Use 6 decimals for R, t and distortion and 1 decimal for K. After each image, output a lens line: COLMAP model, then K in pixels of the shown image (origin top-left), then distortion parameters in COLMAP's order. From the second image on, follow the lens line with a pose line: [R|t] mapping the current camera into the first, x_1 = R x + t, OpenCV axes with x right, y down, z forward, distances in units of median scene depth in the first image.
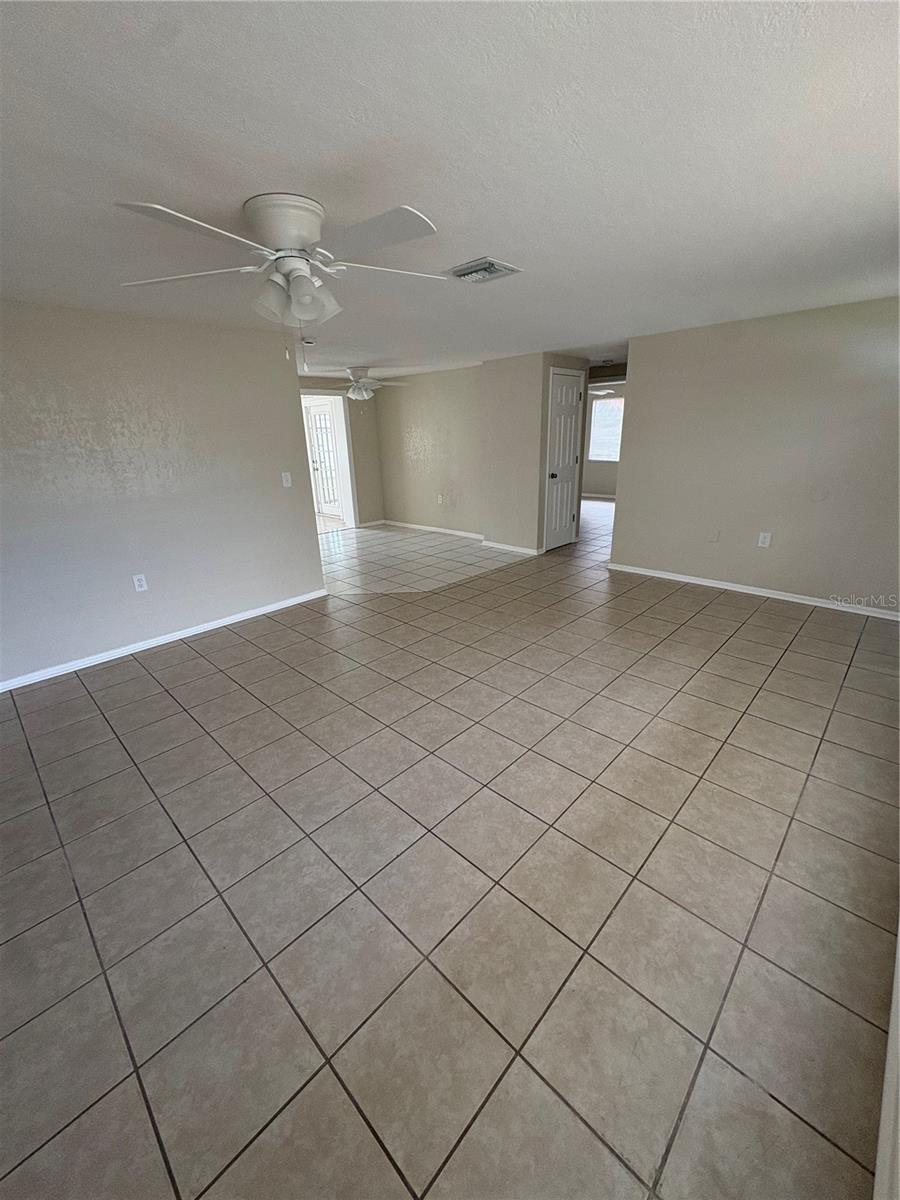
lens RADIAL K [[479.2, 0, 450.0], [0, 479.2, 600.0], [0, 0, 1]] dist [-0.000799, 0.000011]
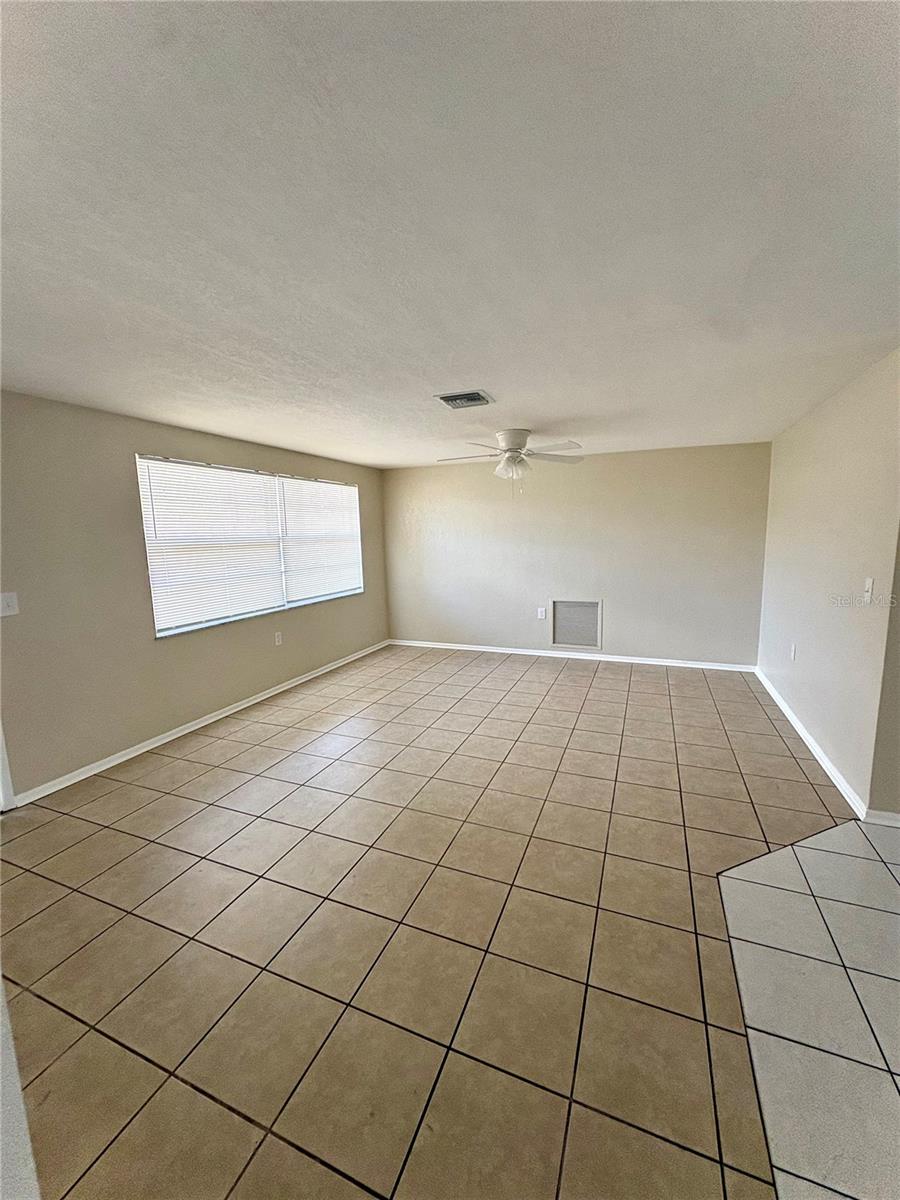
lens RADIAL K [[479.2, 0, 450.0], [0, 479.2, 600.0], [0, 0, 1]] dist [-0.000799, 0.000011]
pose [[-0.929926, 0.100976, -0.353613, 0.235684], [-0.074157, 0.890321, 0.449255, -0.321370], [0.360193, 0.443997, -0.820444, 0.901770]]
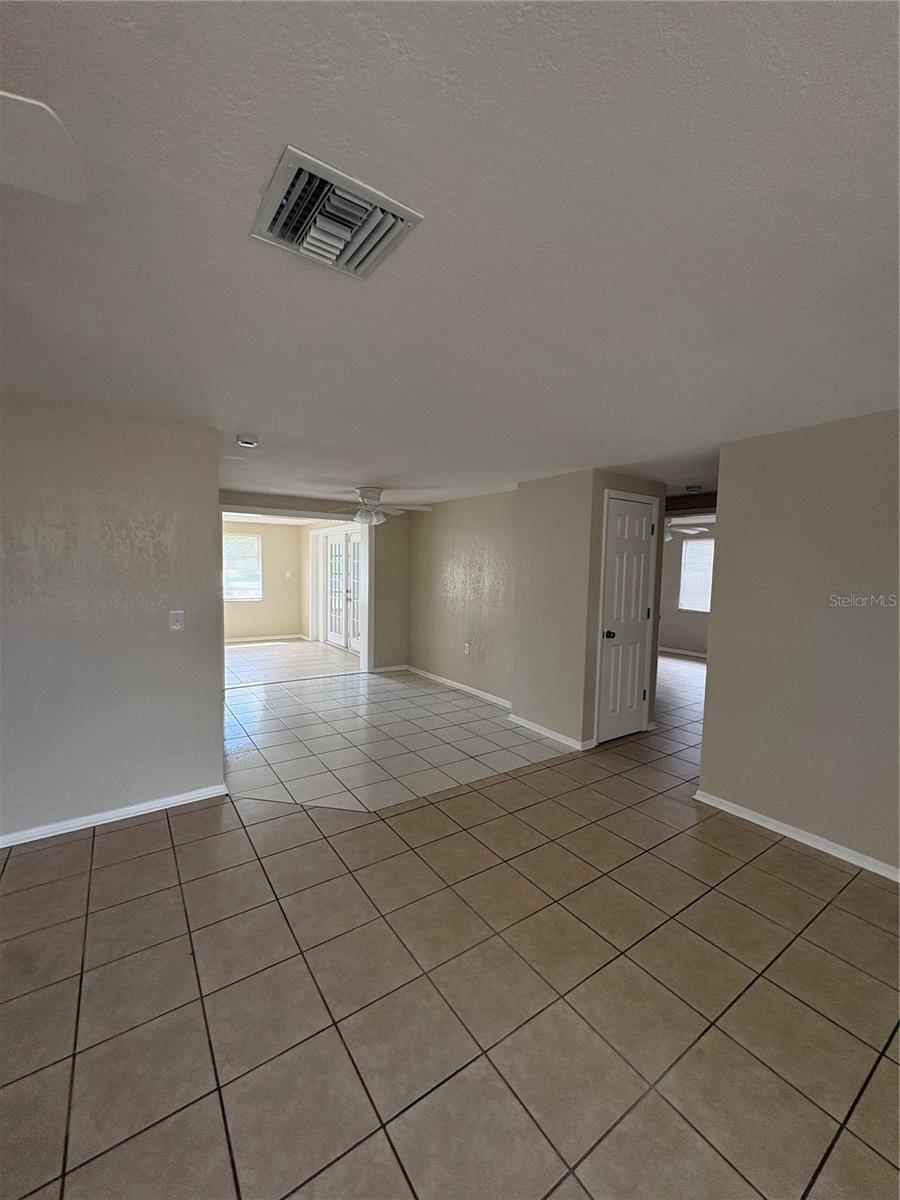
lens RADIAL K [[479.2, 0, 450.0], [0, 479.2, 600.0], [0, 0, 1]] dist [-0.000799, 0.000011]
pose [[0.979260, 0.062928, -0.192588, 0.116946], [-0.111401, 0.961195, -0.252375, -0.104636], [0.169234, 0.268595, 0.948270, 0.285844]]
